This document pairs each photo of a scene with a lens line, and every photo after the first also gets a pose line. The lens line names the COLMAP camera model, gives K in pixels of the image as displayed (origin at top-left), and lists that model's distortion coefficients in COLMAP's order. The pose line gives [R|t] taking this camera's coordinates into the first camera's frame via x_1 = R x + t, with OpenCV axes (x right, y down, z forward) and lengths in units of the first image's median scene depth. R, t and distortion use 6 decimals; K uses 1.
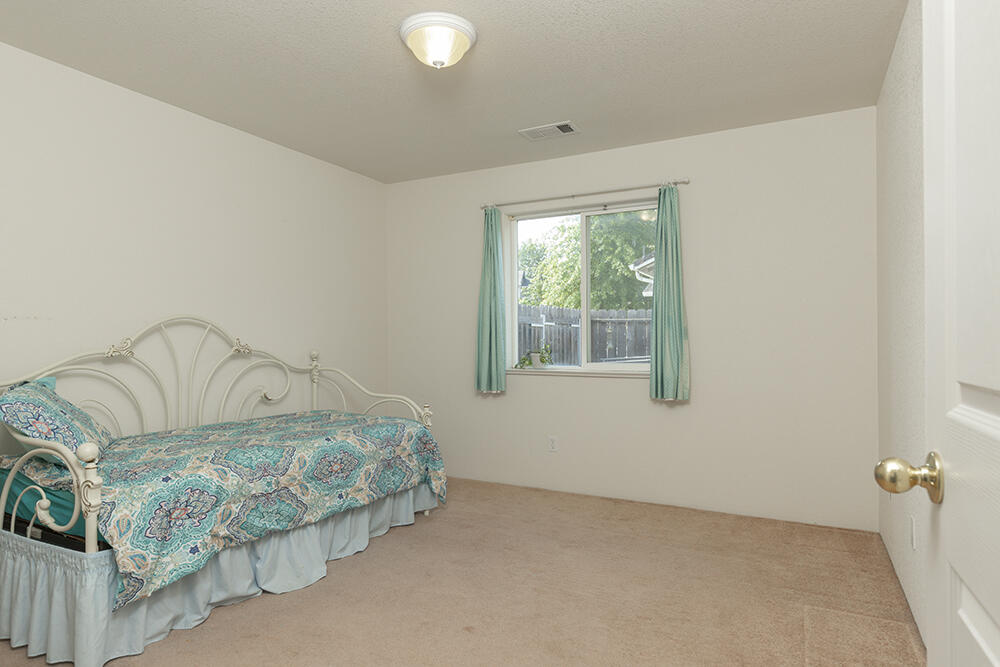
lens RADIAL K [[585.6, 0, 500.2], [0, 585.6, 337.4], [0, 0, 1]] dist [0.000301, 0.003566]
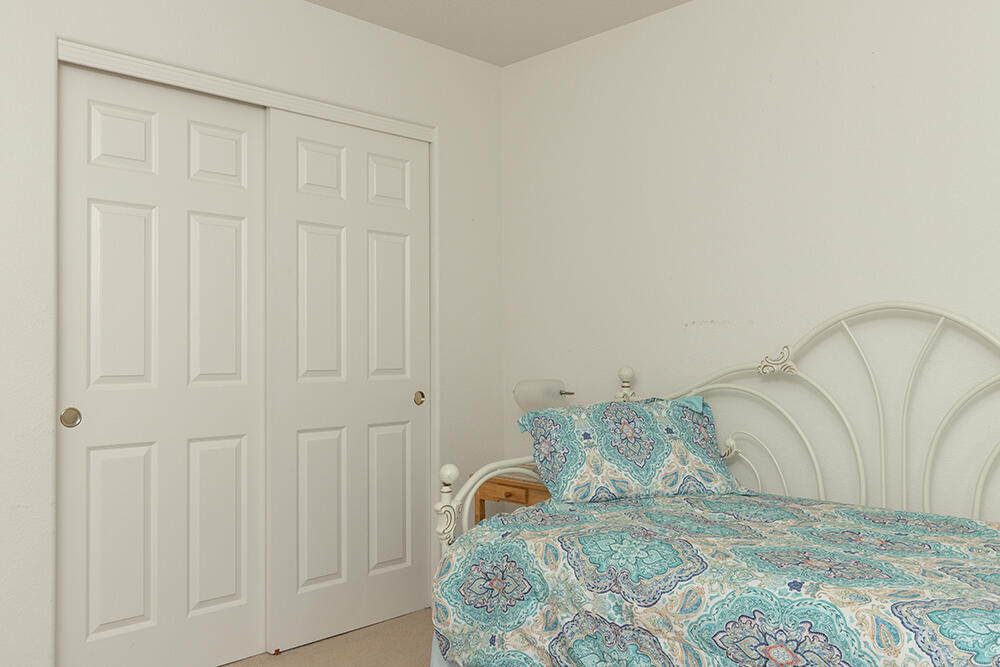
lens RADIAL K [[837.4, 0, 499.0], [0, 837.4, 336.0], [0, 0, 1]] dist [0.014904, -0.000298]
pose [[-0.313024, -0.019357, -0.949548, 0.352711], [0.013094, 0.999609, -0.024694, 0.010565], [0.949655, -0.020163, -0.312648, 1.021619]]
